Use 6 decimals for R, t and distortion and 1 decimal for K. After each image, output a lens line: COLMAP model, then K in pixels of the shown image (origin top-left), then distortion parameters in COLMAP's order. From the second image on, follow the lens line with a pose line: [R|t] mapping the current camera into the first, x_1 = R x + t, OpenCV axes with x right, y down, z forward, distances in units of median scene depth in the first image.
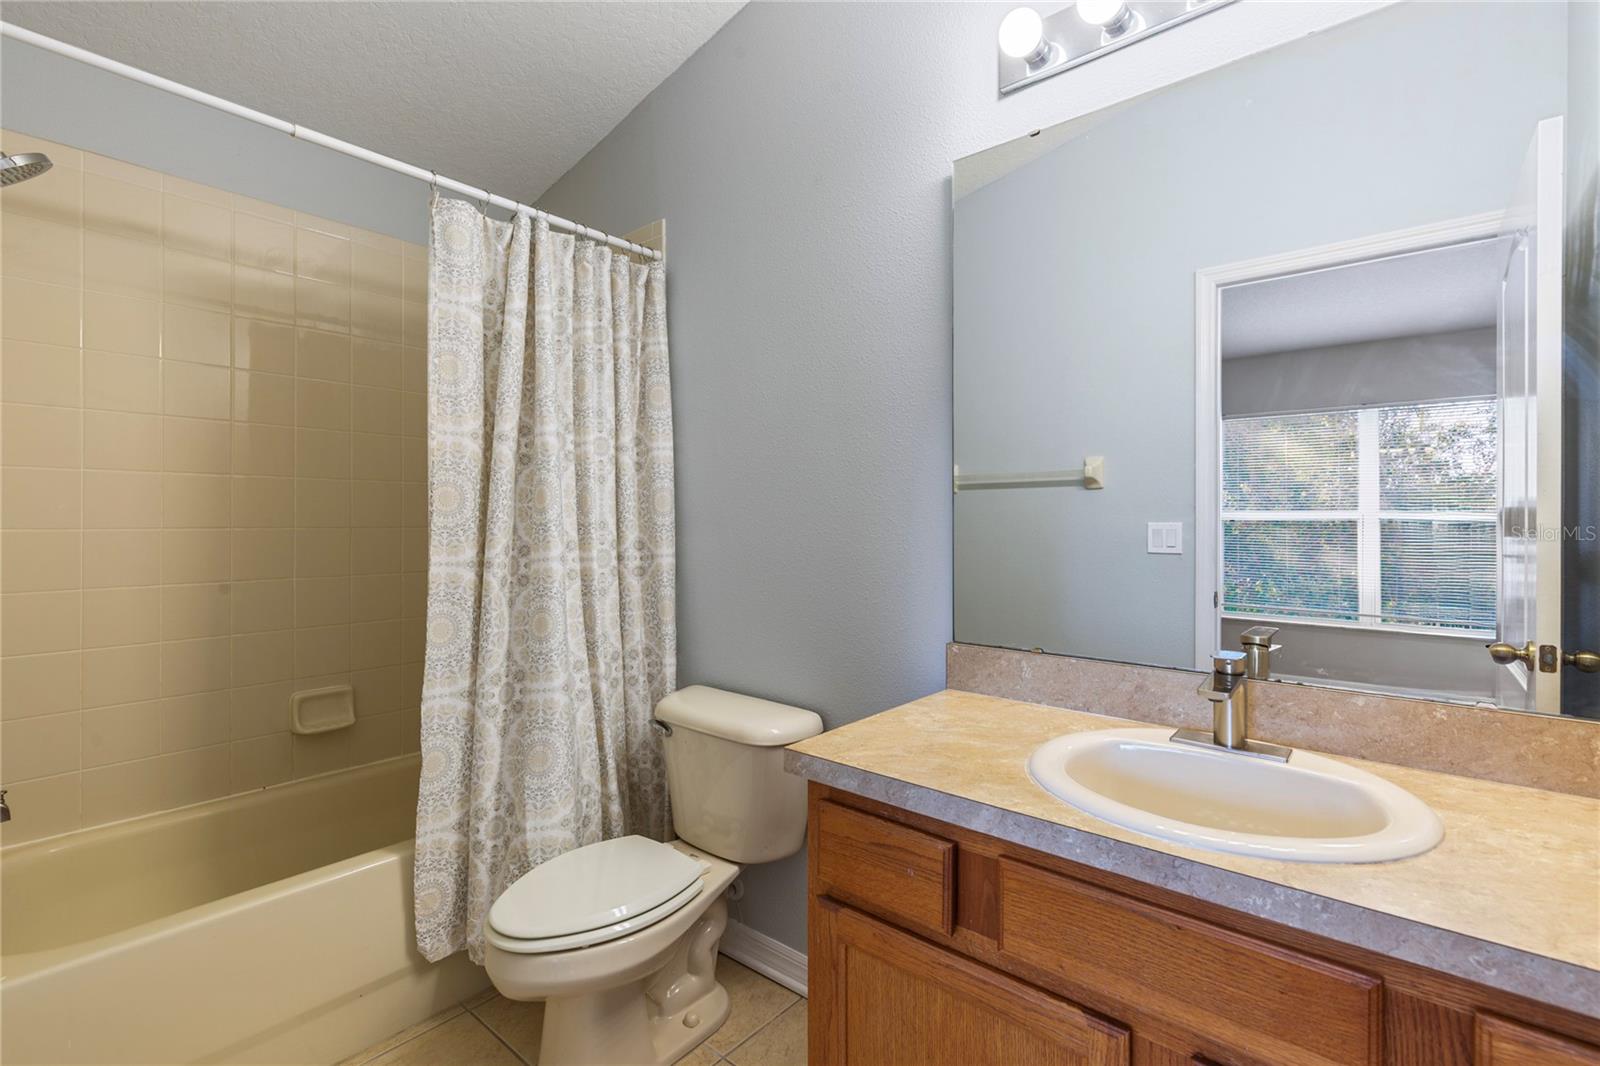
lens RADIAL K [[729.1, 0, 800.1], [0, 729.1, 538.5], [0, 0, 1]] dist [0.000459, -0.000109]
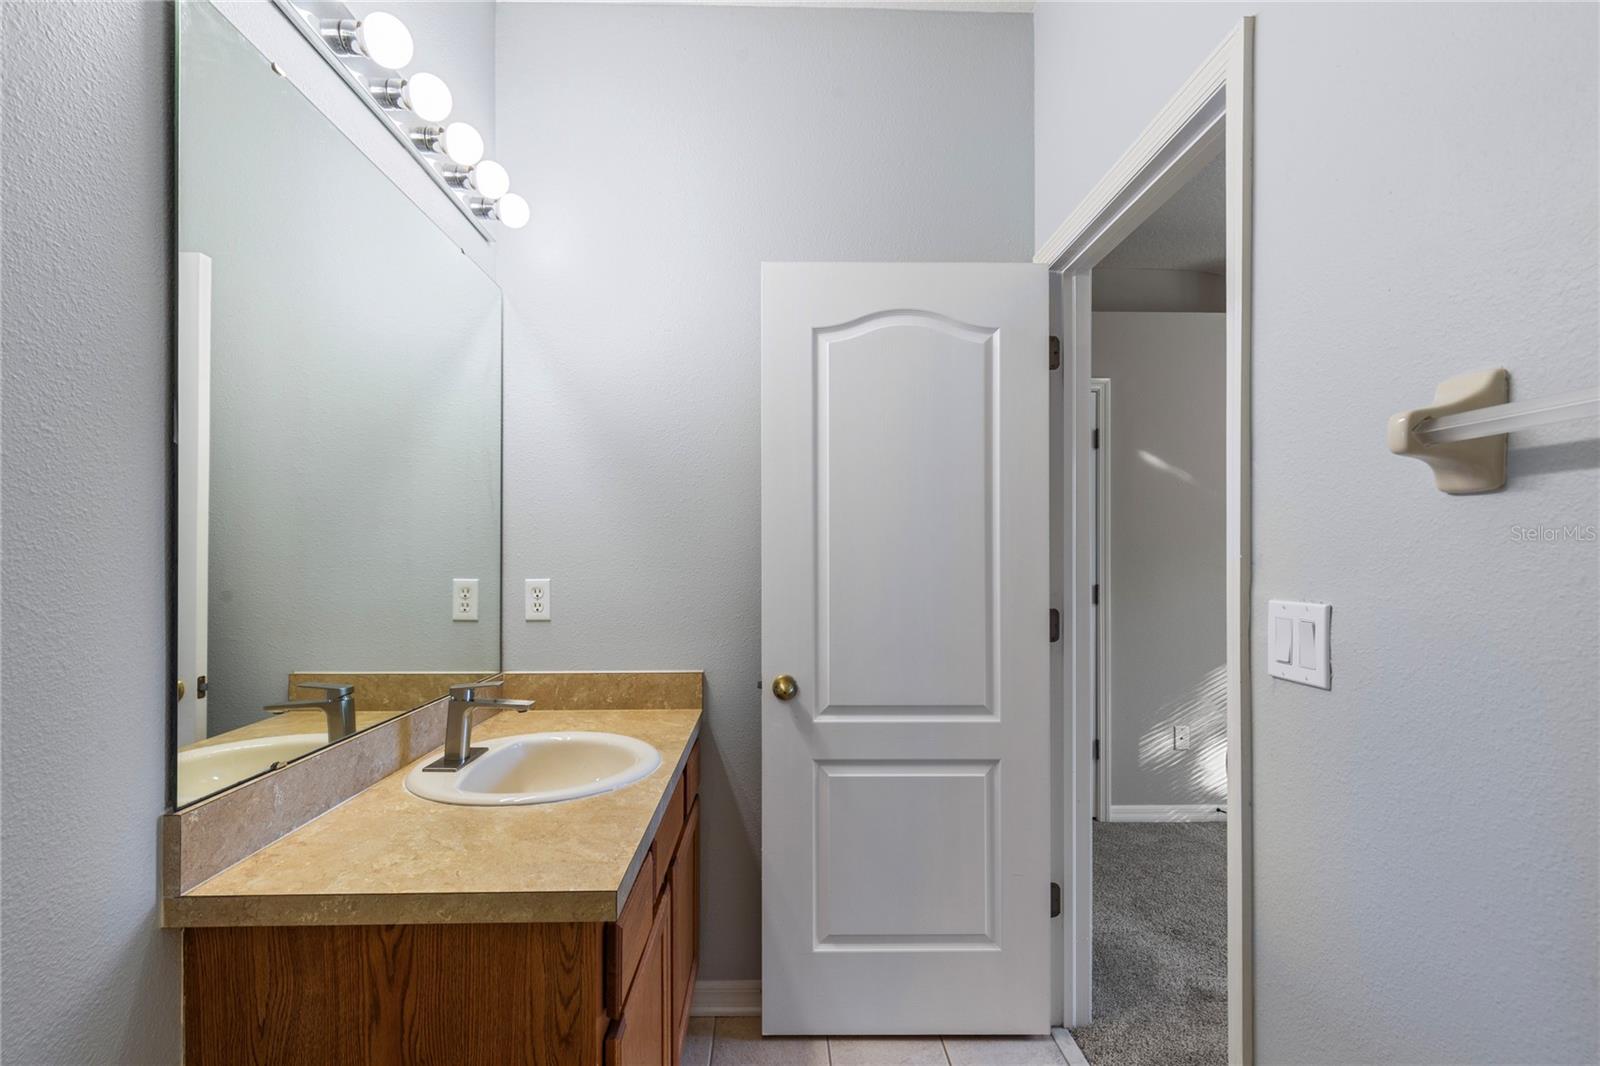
lens RADIAL K [[729.1, 0, 800.1], [0, 729.1, 538.5], [0, 0, 1]] dist [0.000459, -0.000109]
pose [[-0.675520, 0.016776, 0.737151, -0.691666], [0.014540, 0.999850, -0.009429, -0.074807], [-0.737198, 0.004349, -0.675662, 1.294195]]
